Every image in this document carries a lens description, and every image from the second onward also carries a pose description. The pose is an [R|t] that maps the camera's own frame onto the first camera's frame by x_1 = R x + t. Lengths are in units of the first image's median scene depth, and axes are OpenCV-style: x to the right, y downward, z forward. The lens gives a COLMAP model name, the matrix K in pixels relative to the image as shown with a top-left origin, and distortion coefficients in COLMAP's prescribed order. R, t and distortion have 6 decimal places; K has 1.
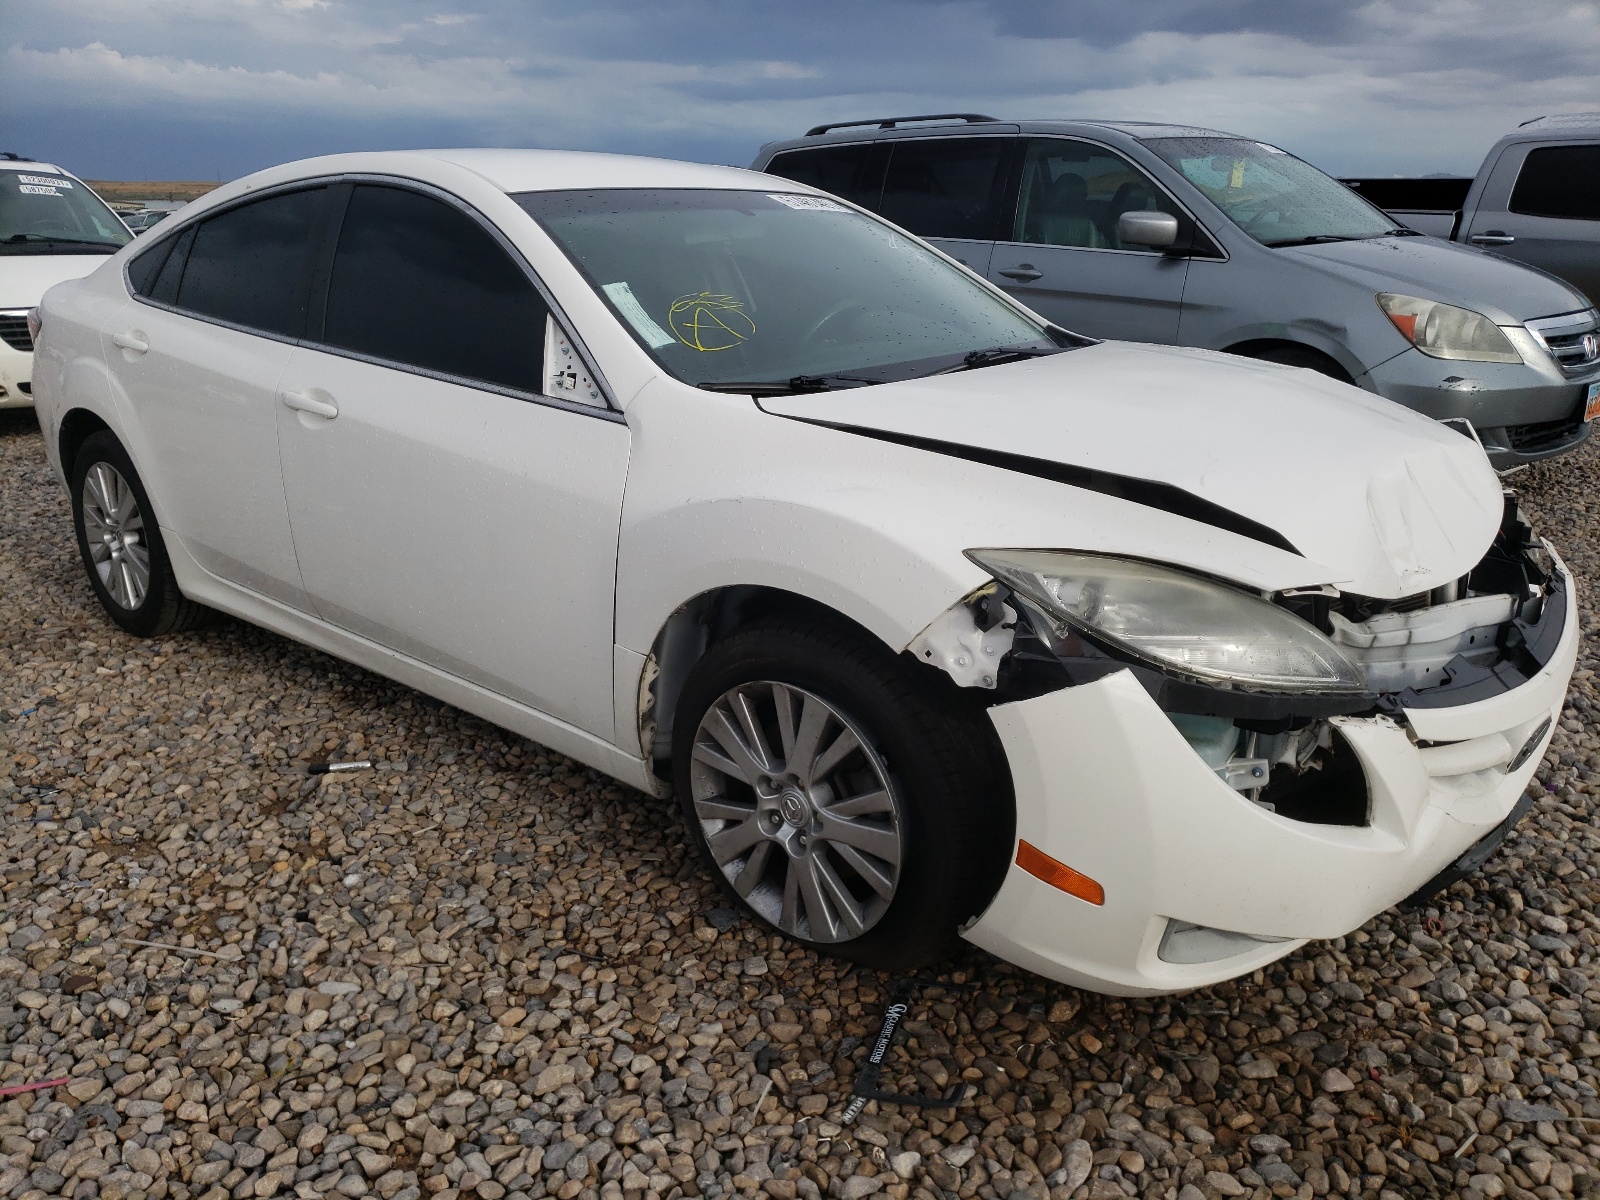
lens RADIAL K [[1223.2, 0, 800.0], [0, 1223.2, 600.0], [0, 0, 1]] dist [-0.010731, -0.008932]
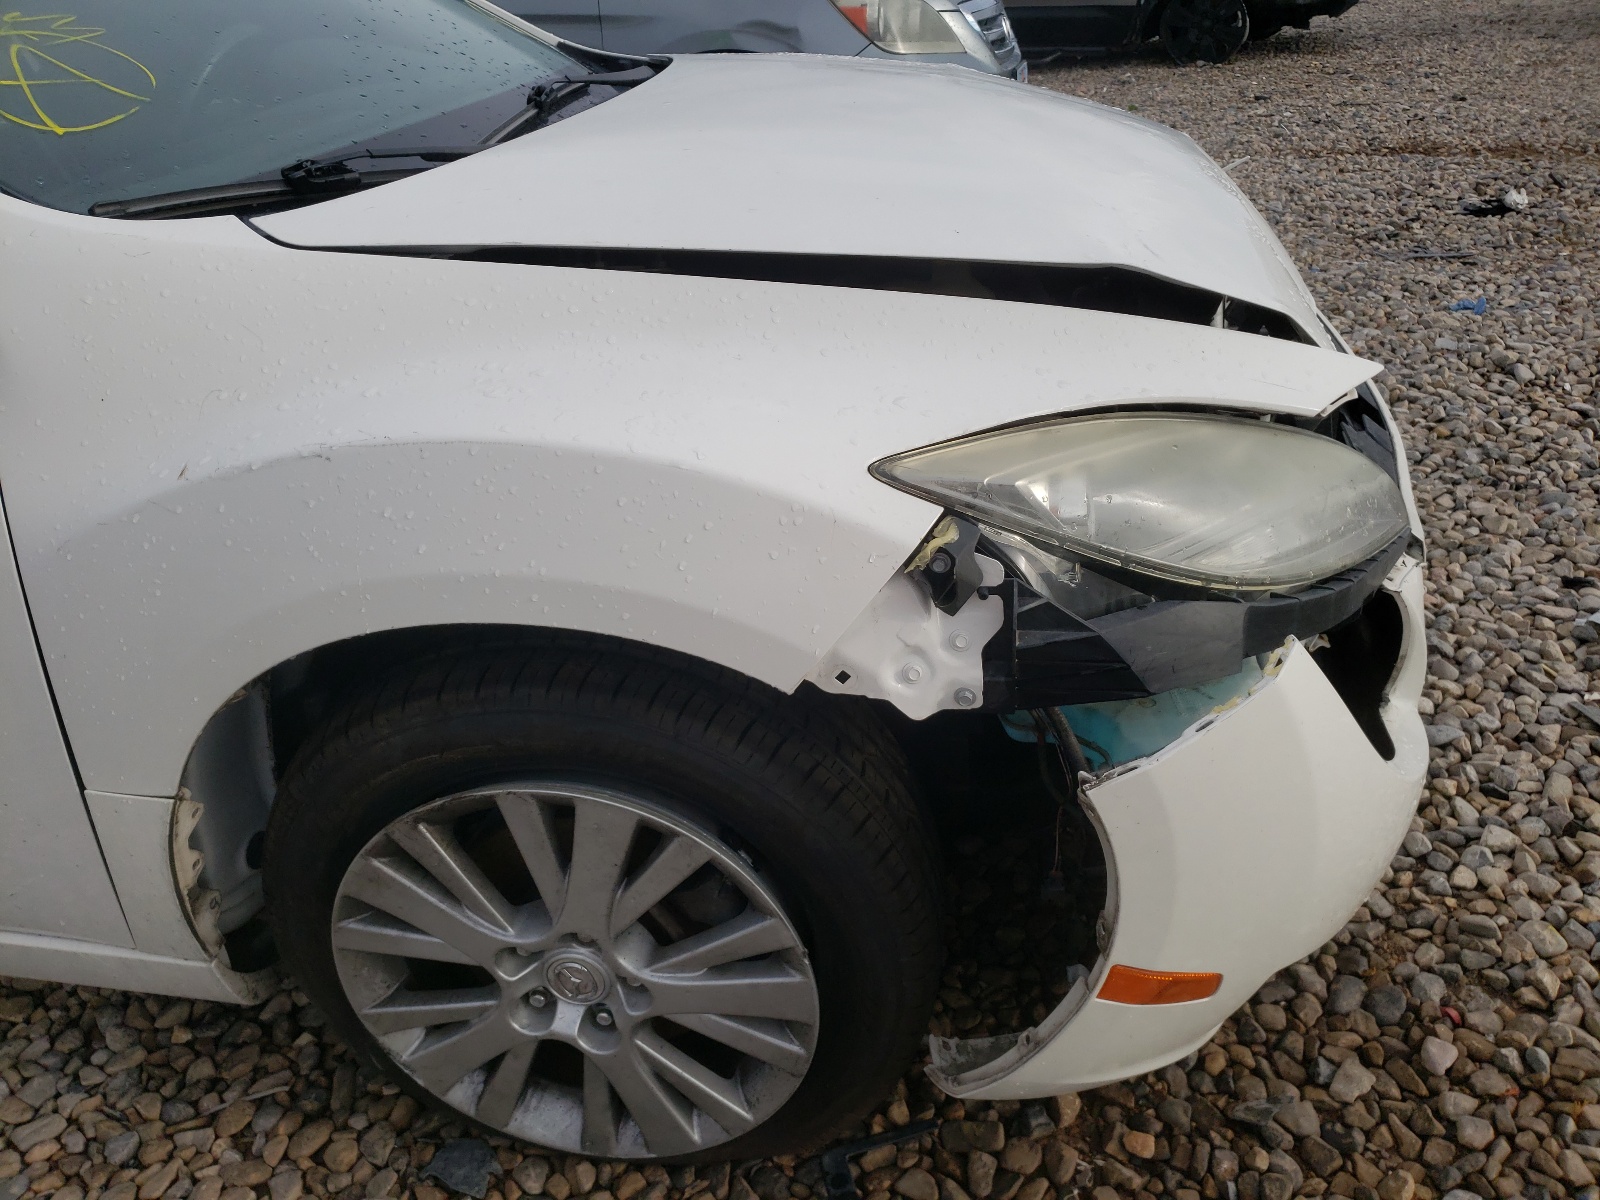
lens RADIAL K [[1223.2, 0, 800.0], [0, 1223.2, 600.0], [0, 0, 1]] dist [-0.010731, -0.008932]
pose [[0.846750, -0.289970, 0.446018, -0.118401], [0.201050, 0.950640, 0.236352, -0.102139], [-0.492537, -0.110459, 0.863253, 0.512876]]
